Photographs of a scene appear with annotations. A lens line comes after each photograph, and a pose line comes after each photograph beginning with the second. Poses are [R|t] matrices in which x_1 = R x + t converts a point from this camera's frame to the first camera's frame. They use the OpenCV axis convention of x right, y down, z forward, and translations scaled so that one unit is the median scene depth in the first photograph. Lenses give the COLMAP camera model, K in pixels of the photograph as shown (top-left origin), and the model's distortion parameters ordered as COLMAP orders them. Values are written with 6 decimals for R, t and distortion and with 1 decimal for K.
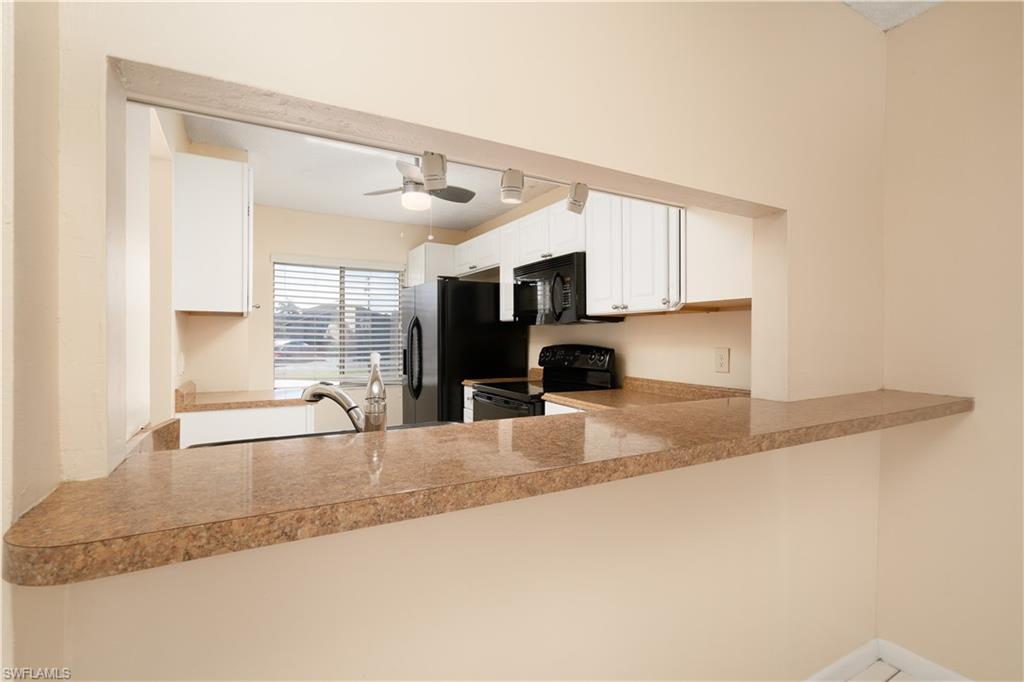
lens RADIAL K [[470.8, 0, 519.8], [0, 470.8, 337.6], [0, 0, 1]] dist [-0.002103, -0.001203]
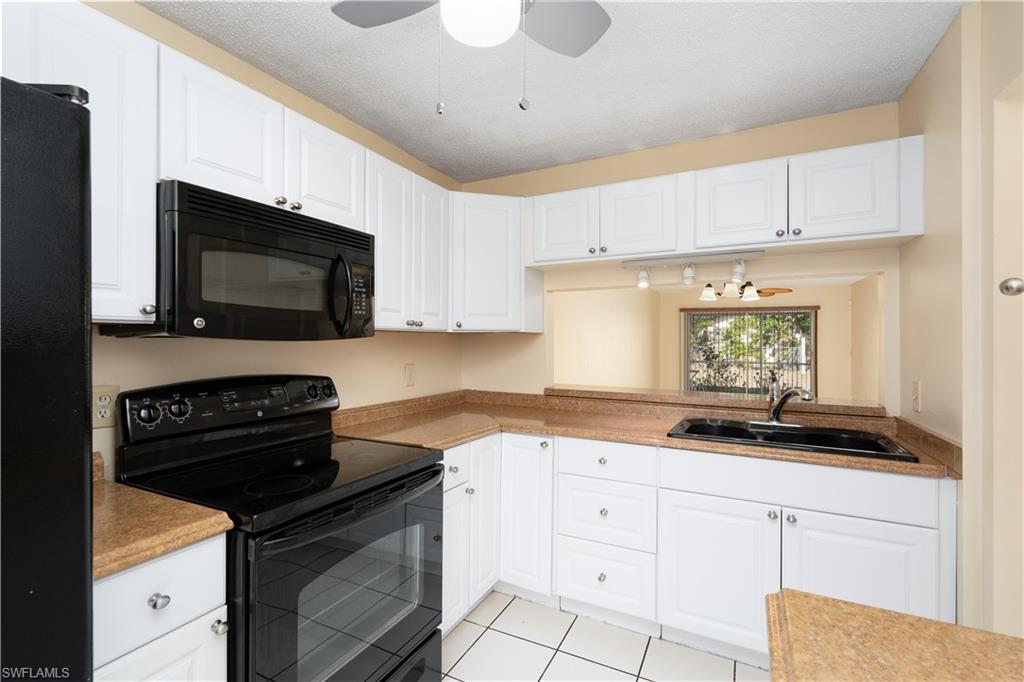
lens RADIAL K [[470.8, 0, 510.0], [0, 470.8, 340.5], [0, 0, 1]] dist [-0.002103, -0.001203]
pose [[-0.548864, -0.003715, 0.835903, -0.489435], [-0.005773, 0.999983, 0.000653, -0.028797], [-0.835891, -0.004467, -0.548877, 1.058702]]
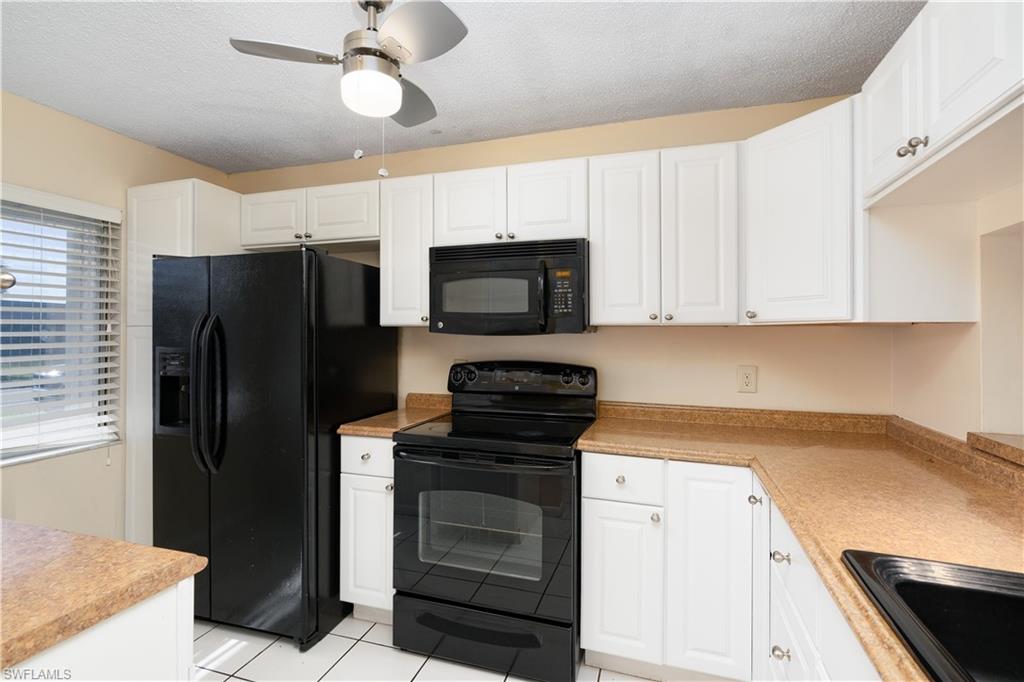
lens RADIAL K [[470.8, 0, 489.1], [0, 470.8, 328.8], [0, 0, 1]] dist [-0.002103, -0.001203]
pose [[0.746535, 0.007878, 0.665300, -0.419305], [-0.003156, 0.999961, -0.008299, -0.030832], [-0.665339, 0.004096, 0.746530, 0.487185]]
